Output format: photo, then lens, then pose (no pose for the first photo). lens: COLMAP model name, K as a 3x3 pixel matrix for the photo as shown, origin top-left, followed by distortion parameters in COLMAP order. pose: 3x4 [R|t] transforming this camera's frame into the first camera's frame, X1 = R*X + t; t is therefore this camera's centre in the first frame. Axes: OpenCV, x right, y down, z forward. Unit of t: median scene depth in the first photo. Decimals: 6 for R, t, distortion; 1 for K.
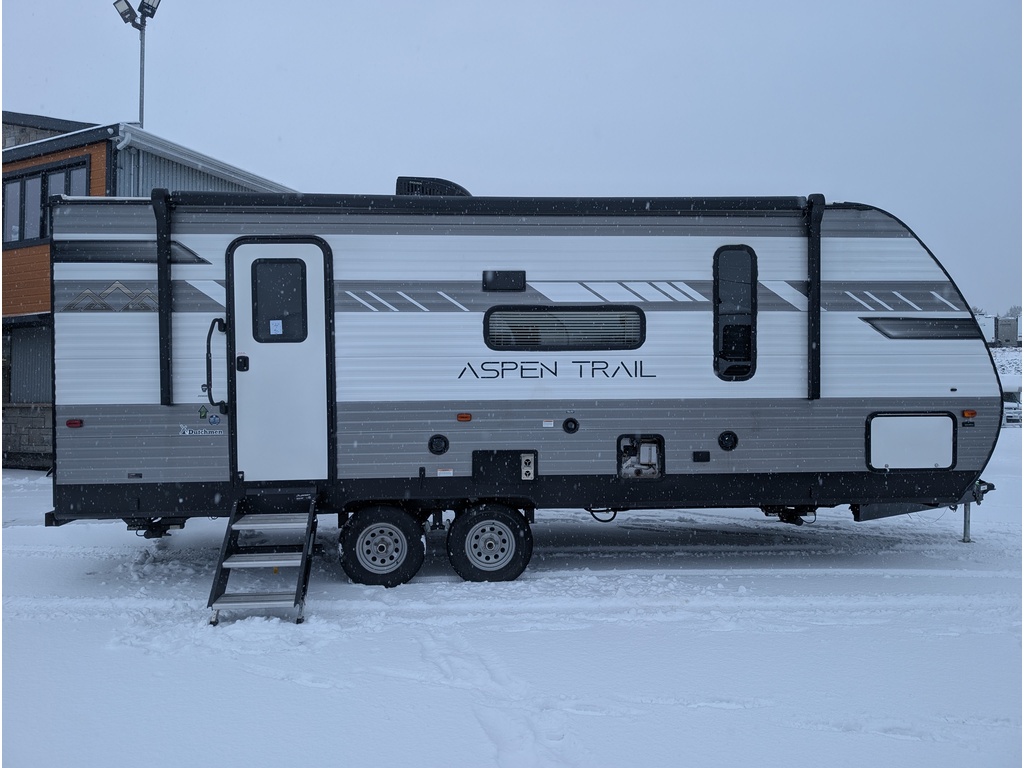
lens RADIAL K [[730.5, 0, 511.3], [0, 730.5, 369.6], [0, 0, 1]] dist [0.009783, -0.000997]
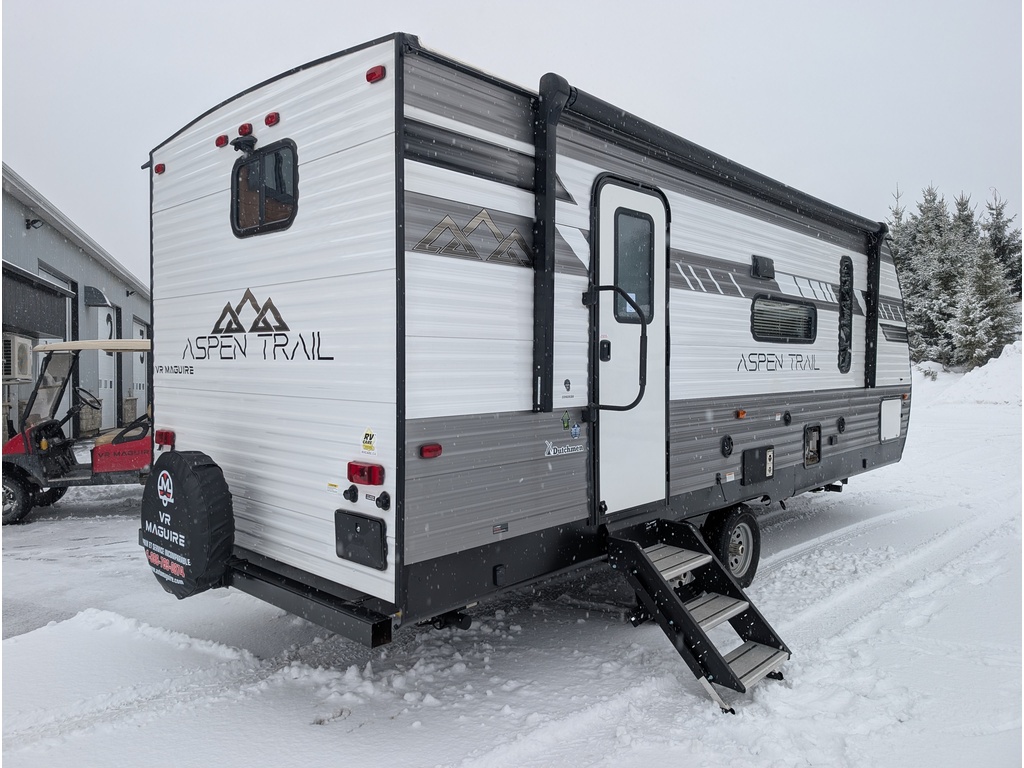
lens RADIAL K [[726.6, 0, 489.0], [0, 726.6, 383.5], [0, 0, 1]] dist [0.042304, -0.000515]
pose [[0.740505, -0.012100, 0.671942, -0.907444], [0.005040, 0.999910, 0.012452, 0.014380], [-0.672032, -0.005834, 0.740499, 0.534686]]
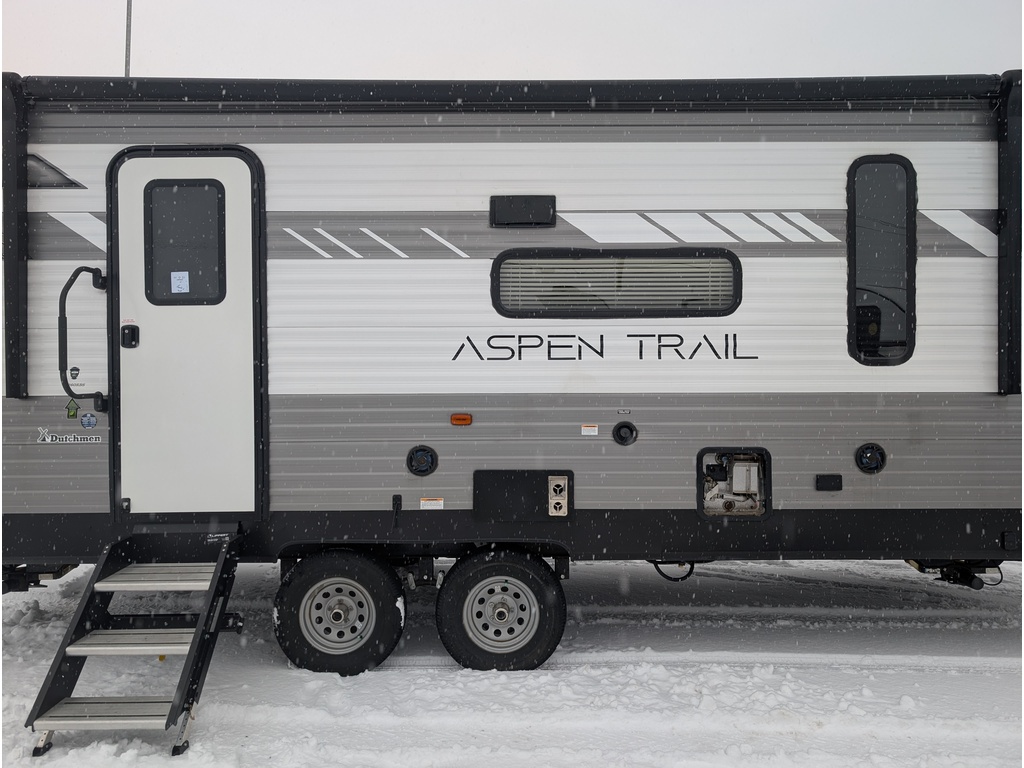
lens RADIAL K [[730.5, 0, 511.3], [0, 730.5, 369.6], [0, 0, 1]] dist [0.009783, -0.000997]
pose [[0.998053, 0.001872, -0.062350, 0.021252], [-0.002723, 0.999904, -0.013573, 0.029408], [0.062318, 0.013716, 0.997962, 0.346119]]
